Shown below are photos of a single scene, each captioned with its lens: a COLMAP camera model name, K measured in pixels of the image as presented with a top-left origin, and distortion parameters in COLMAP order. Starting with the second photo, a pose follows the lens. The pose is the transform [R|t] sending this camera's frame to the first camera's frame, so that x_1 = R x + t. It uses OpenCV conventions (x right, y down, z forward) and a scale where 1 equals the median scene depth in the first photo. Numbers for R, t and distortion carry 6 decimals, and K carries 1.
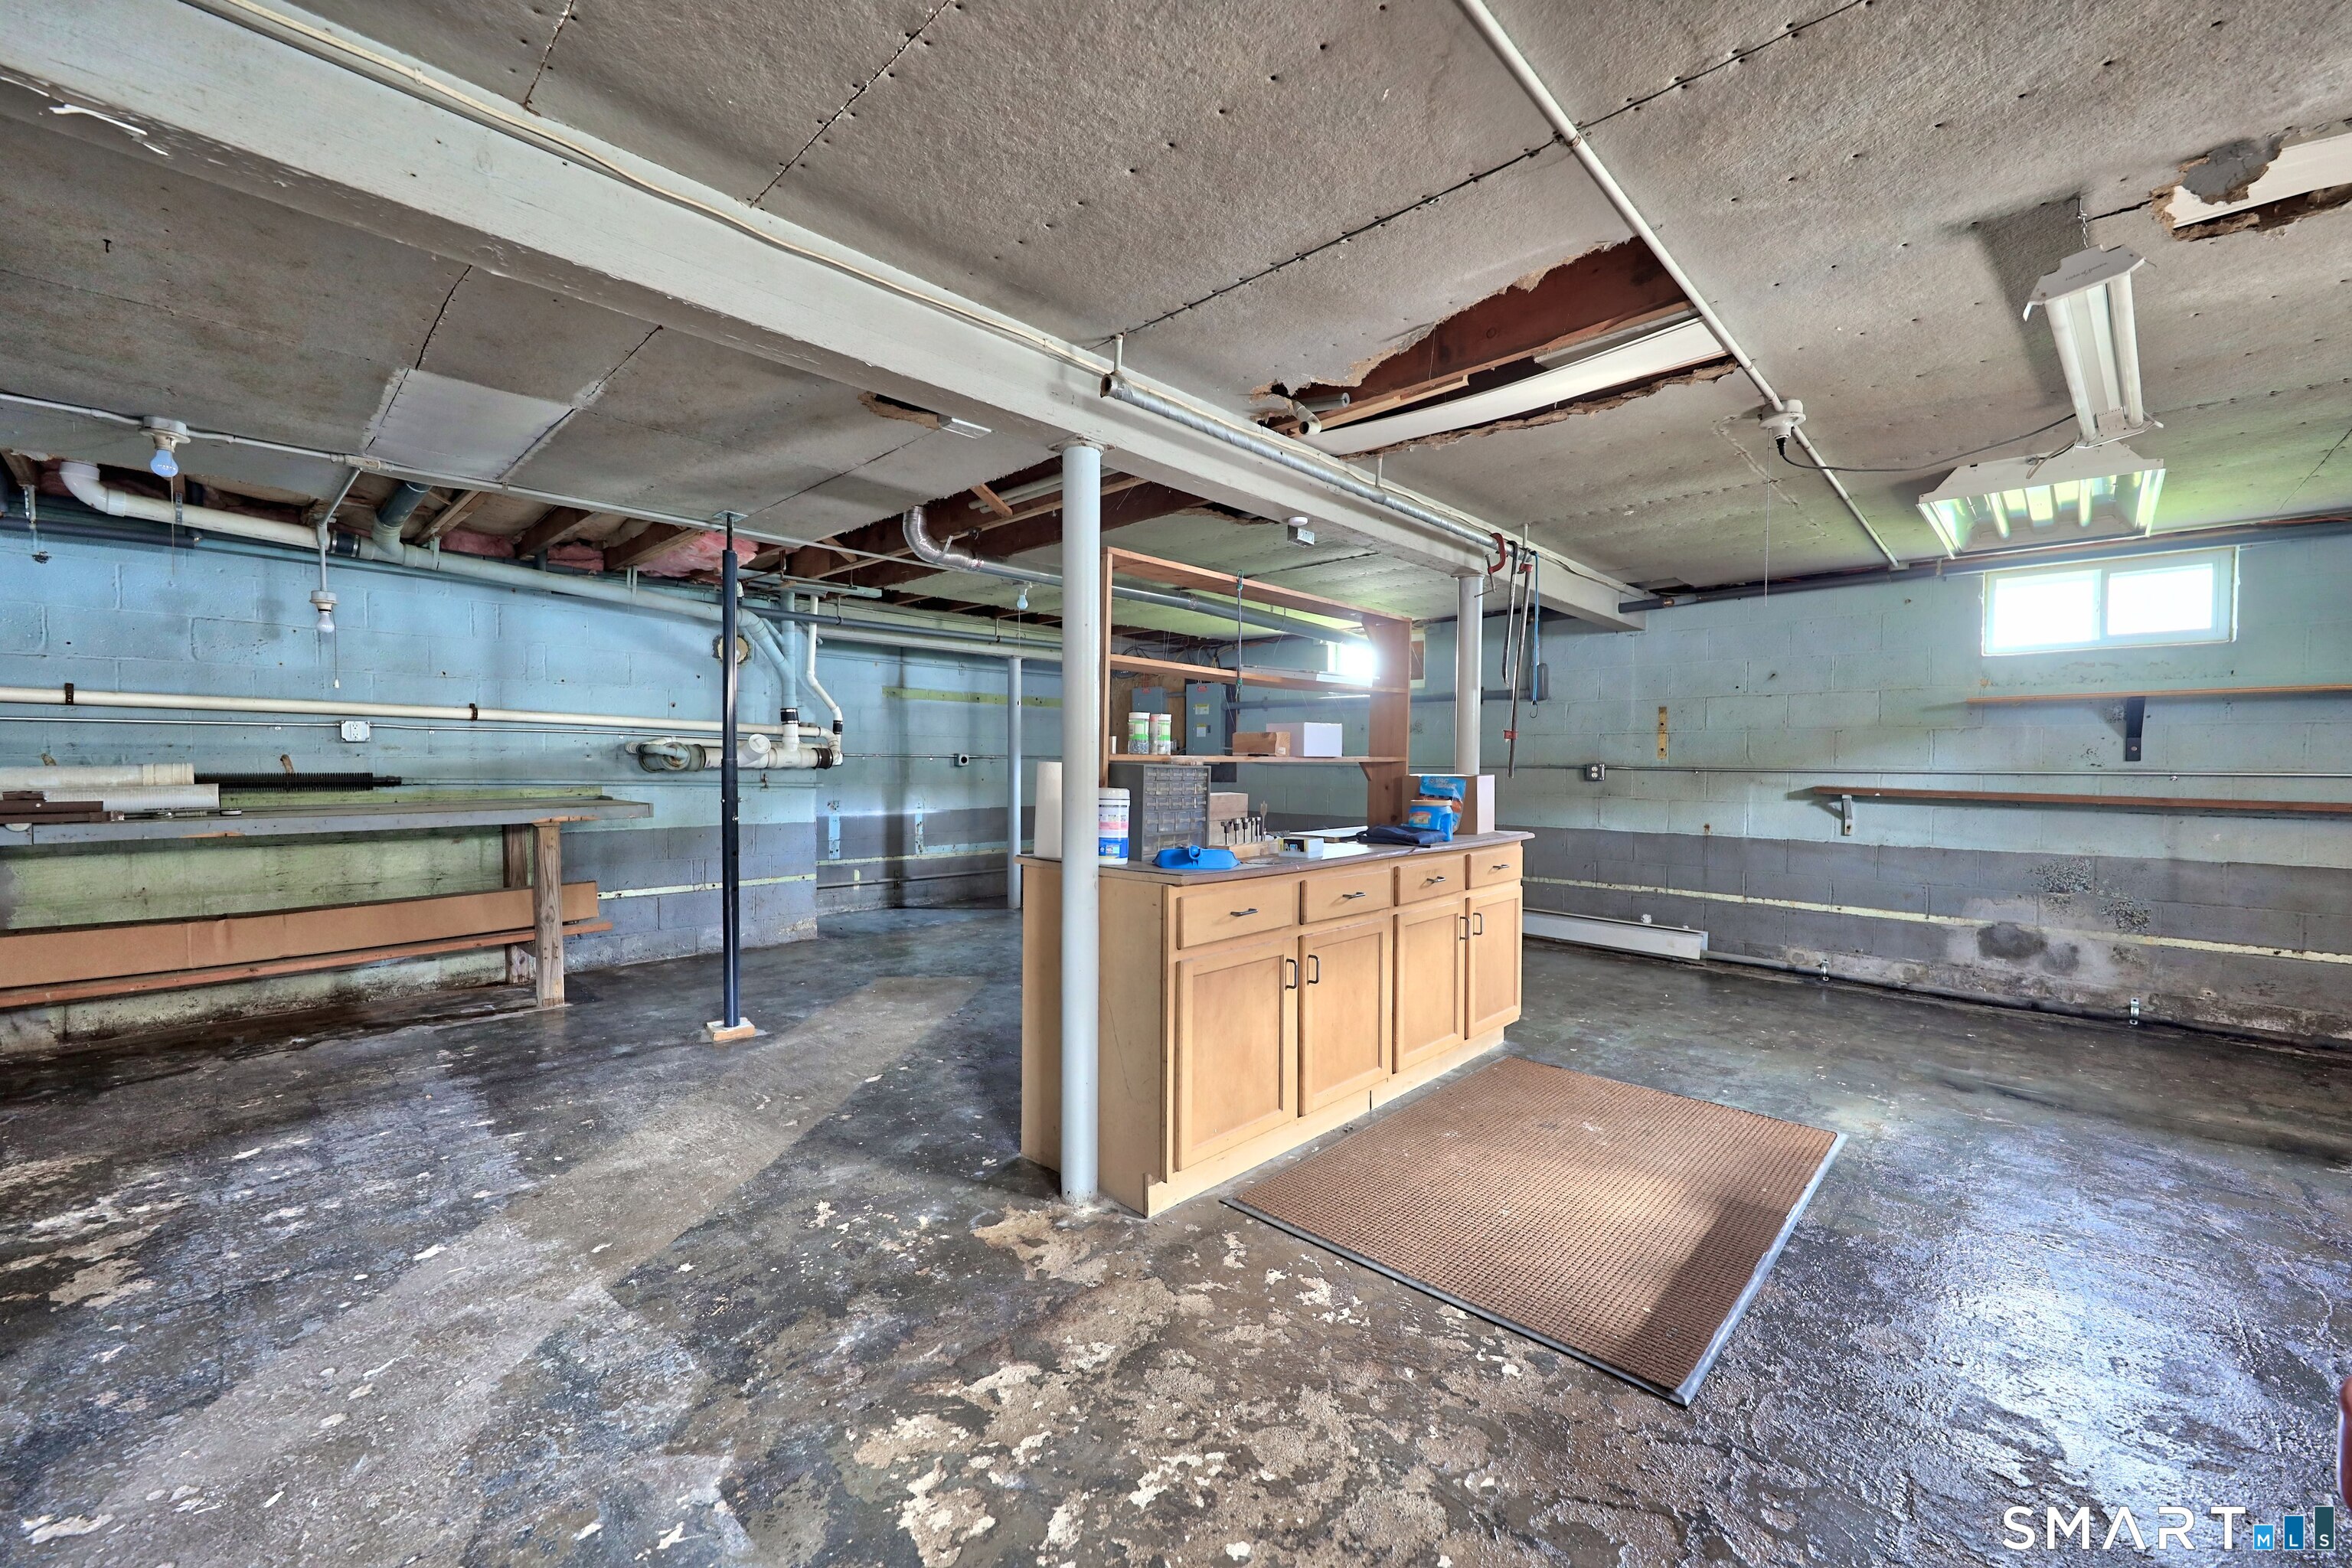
lens RADIAL K [[931.8, 0, 1181.0], [0, 931.8, 779.2], [0, 0, 1]] dist [0.000315, 0.000019]
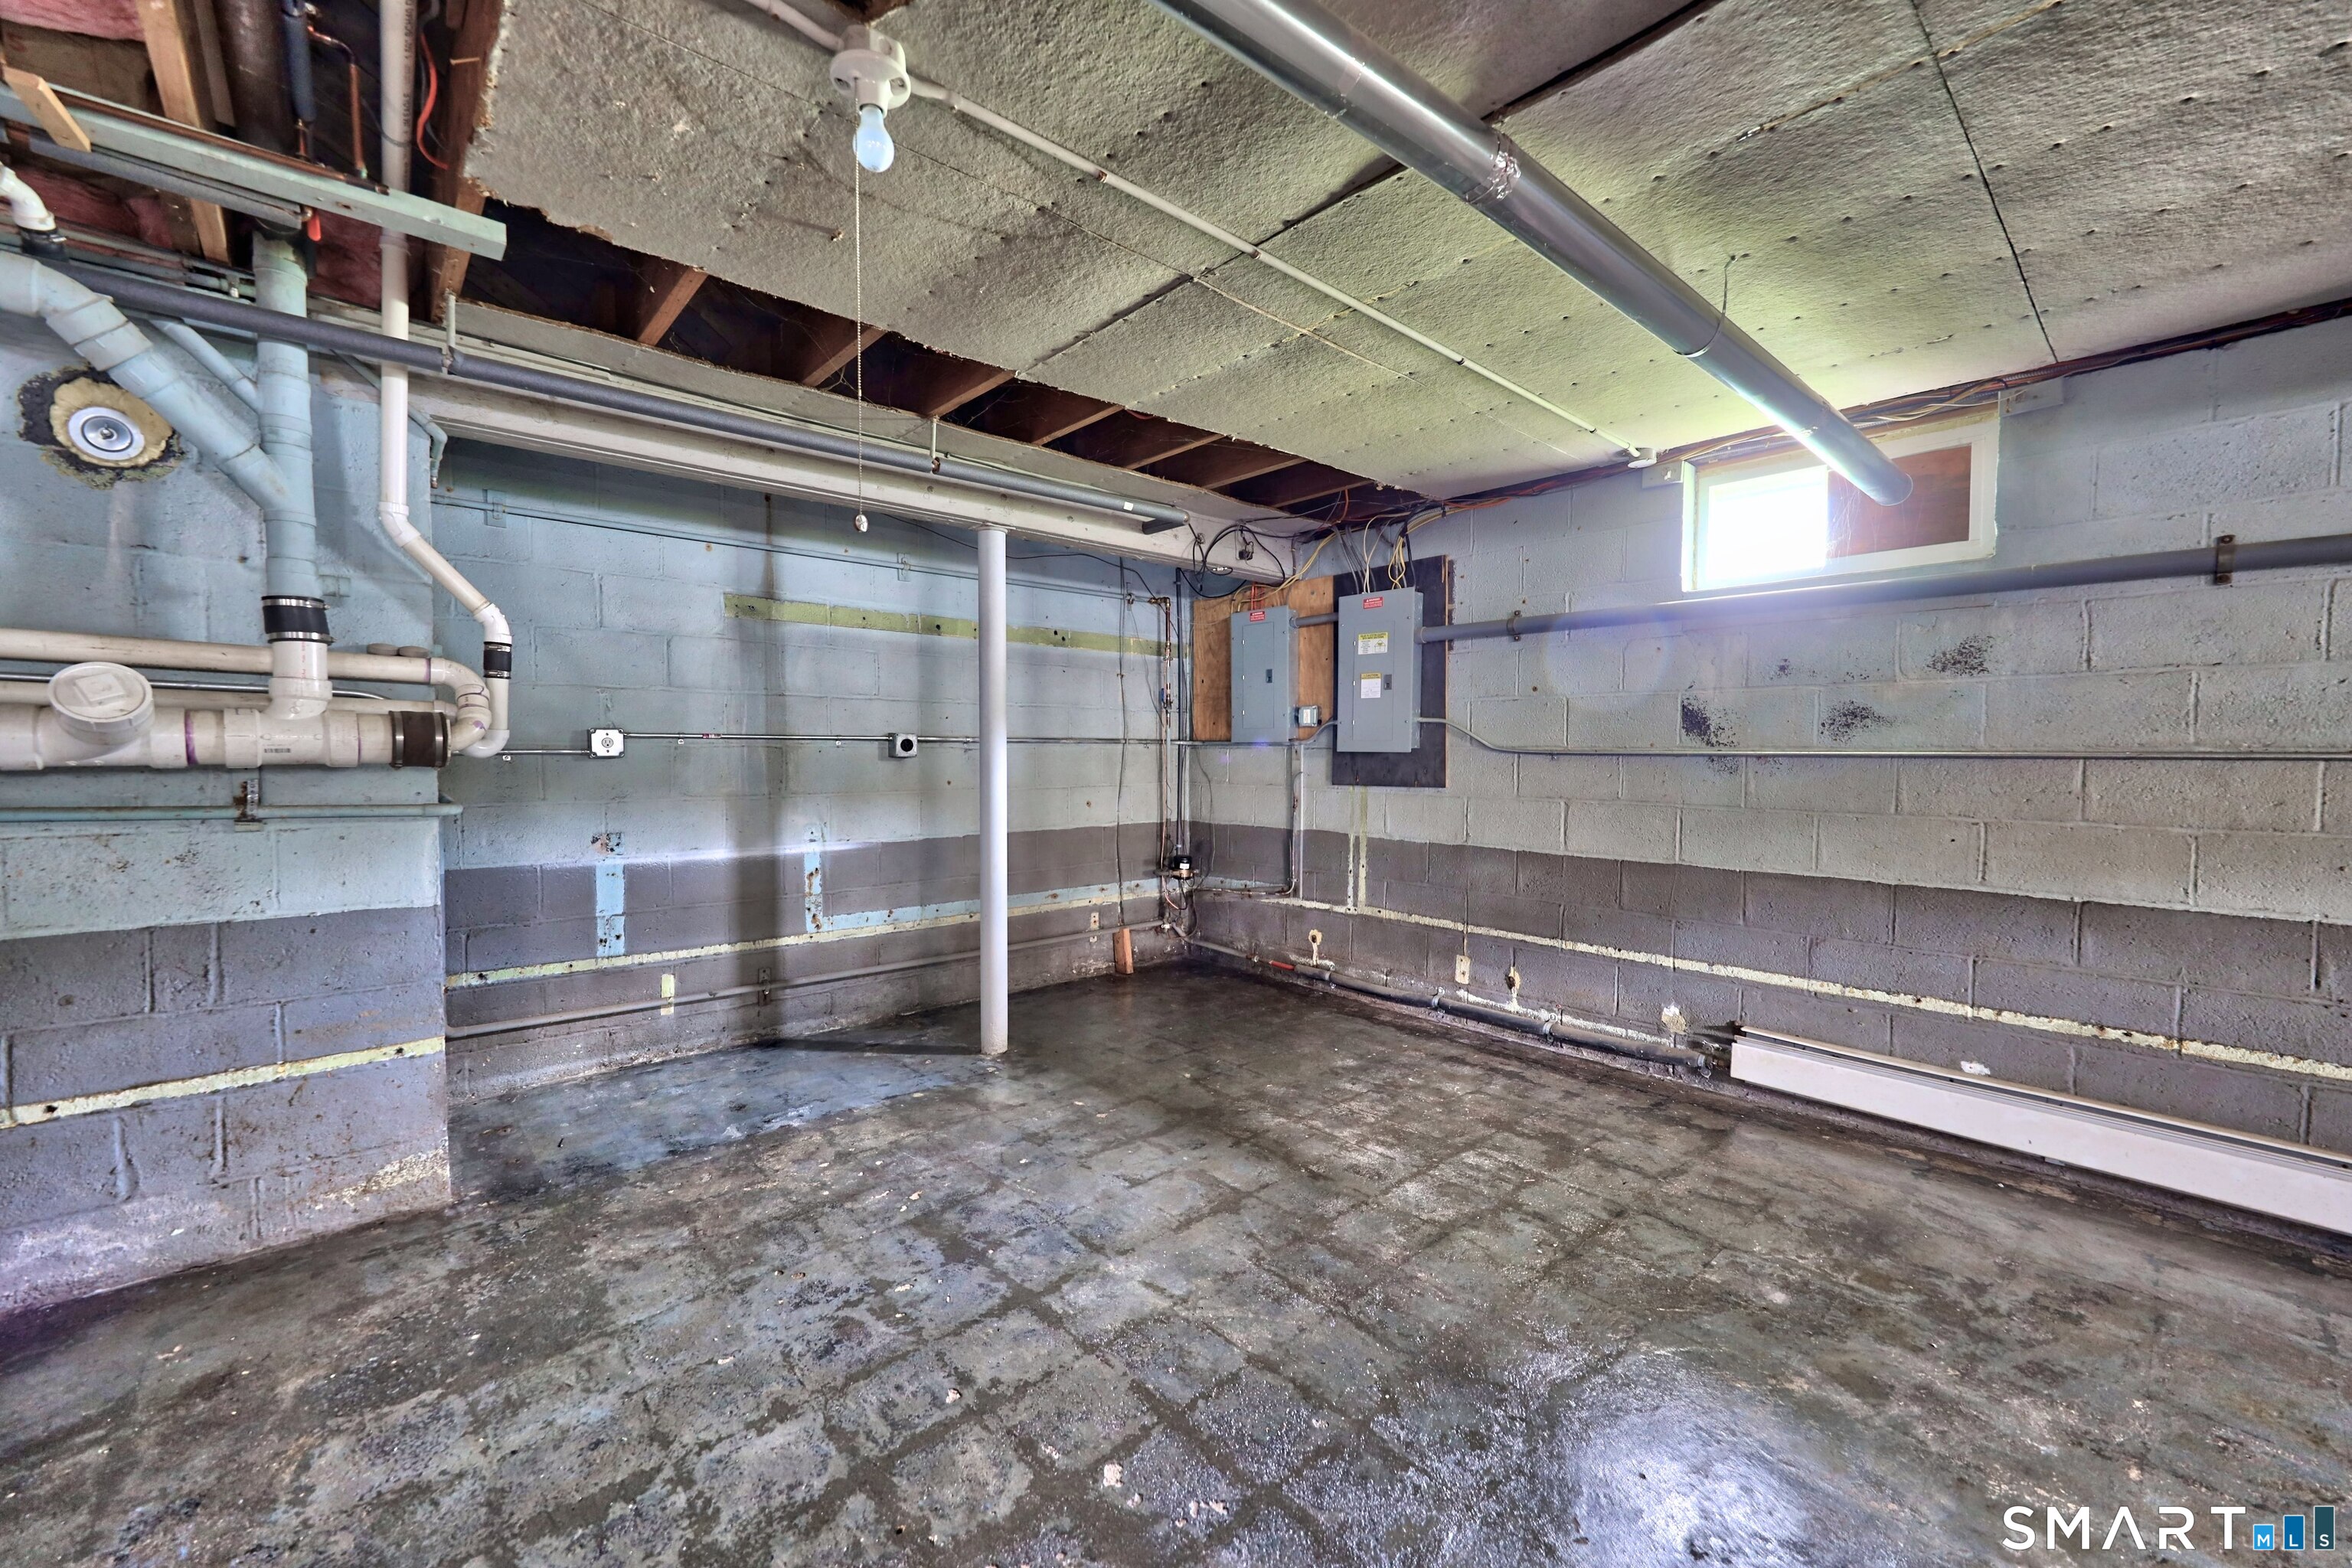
lens RADIAL K [[931.8, 0, 1170.9], [0, 931.8, 778.1], [0, 0, 1]] dist [0.000315, 0.000019]
pose [[0.996191, 0.000032, -0.087198, -0.045303], [0.000939, 0.999938, 0.011102, -0.008690], [0.087193, -0.011142, 0.996129, 0.524371]]
